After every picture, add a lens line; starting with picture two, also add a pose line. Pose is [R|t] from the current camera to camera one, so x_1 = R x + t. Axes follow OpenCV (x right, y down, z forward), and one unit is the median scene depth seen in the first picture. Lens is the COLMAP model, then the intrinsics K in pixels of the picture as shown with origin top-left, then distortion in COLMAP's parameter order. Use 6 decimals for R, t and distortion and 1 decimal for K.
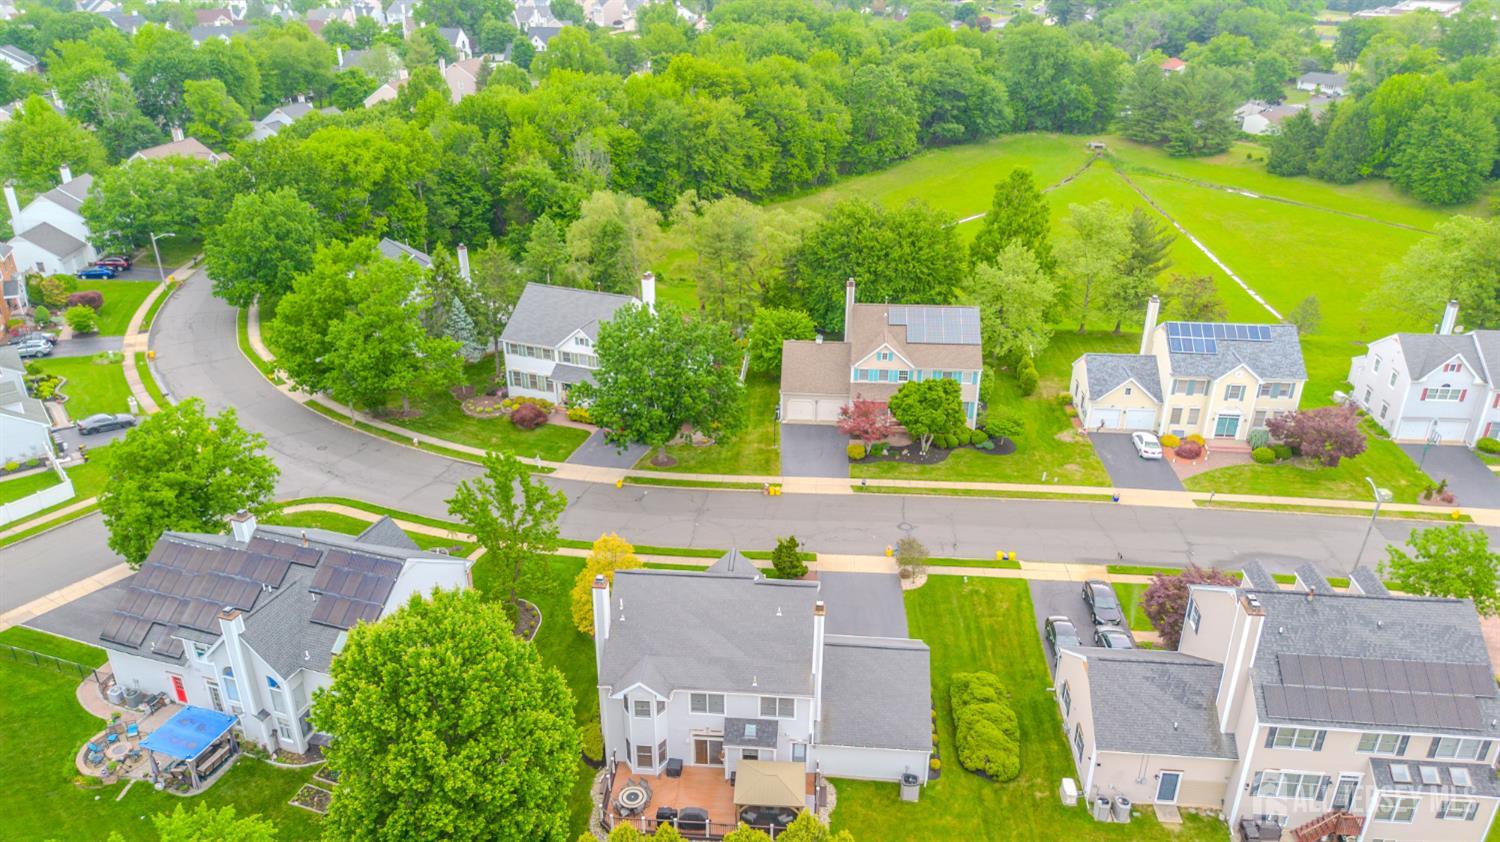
lens RADIAL K [[1062.2, 0, 750.0], [0, 1062.2, 421.0], [0, 0, 1]] dist [0.074505, -0.077597]
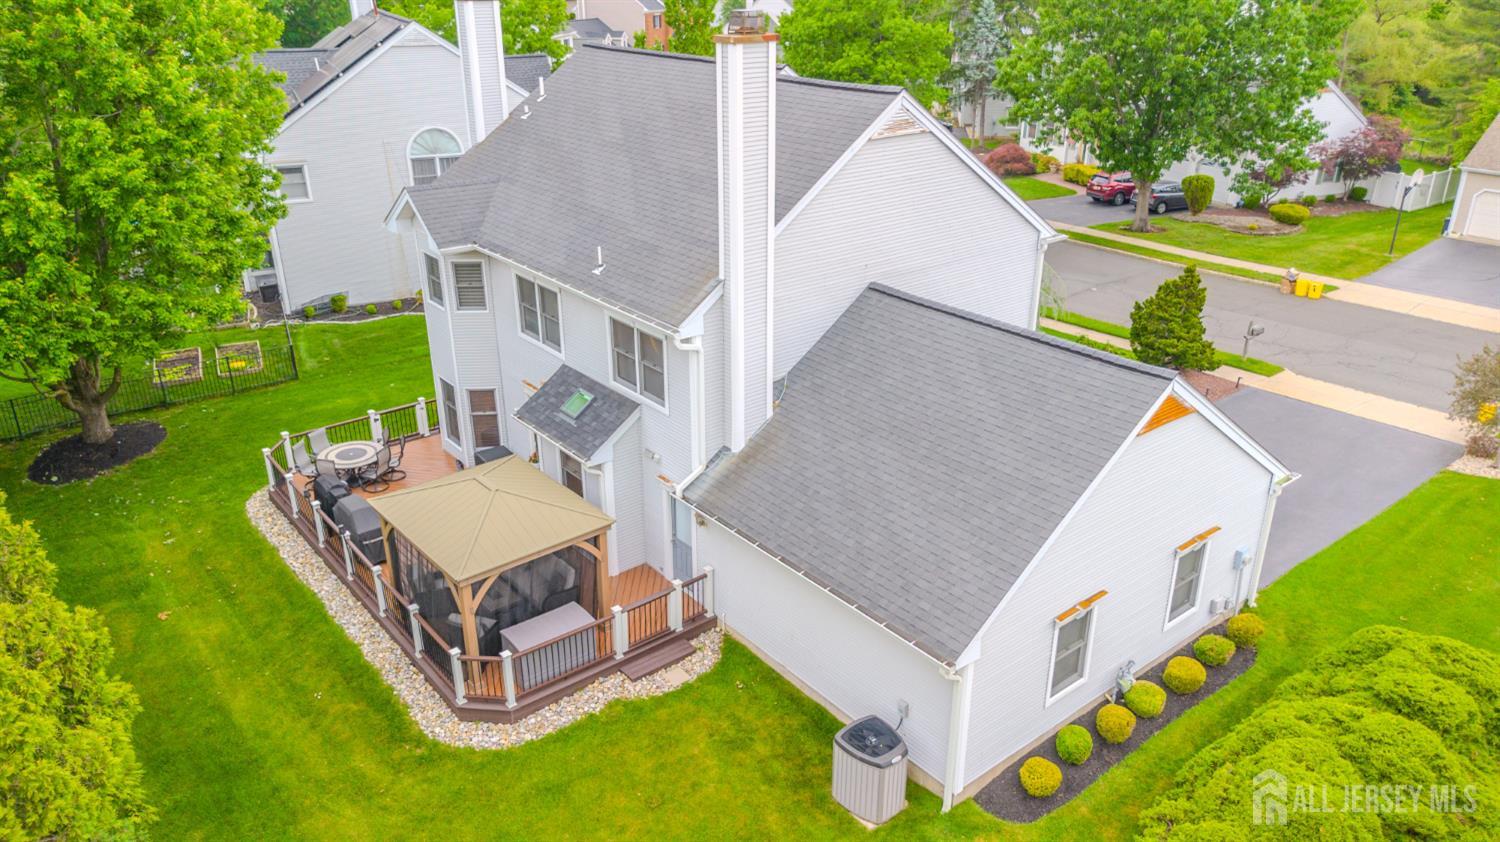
lens RADIAL K [[1062.2, 0, 750.0], [0, 1062.2, 421.0], [0, 0, 1]] dist [0.074505, -0.077597]
pose [[0.683931, 0.286736, -0.670836, 0.285248], [-0.316950, 0.944996, 0.080783, 0.241857], [0.657101, 0.157371, 0.737193, 0.753632]]
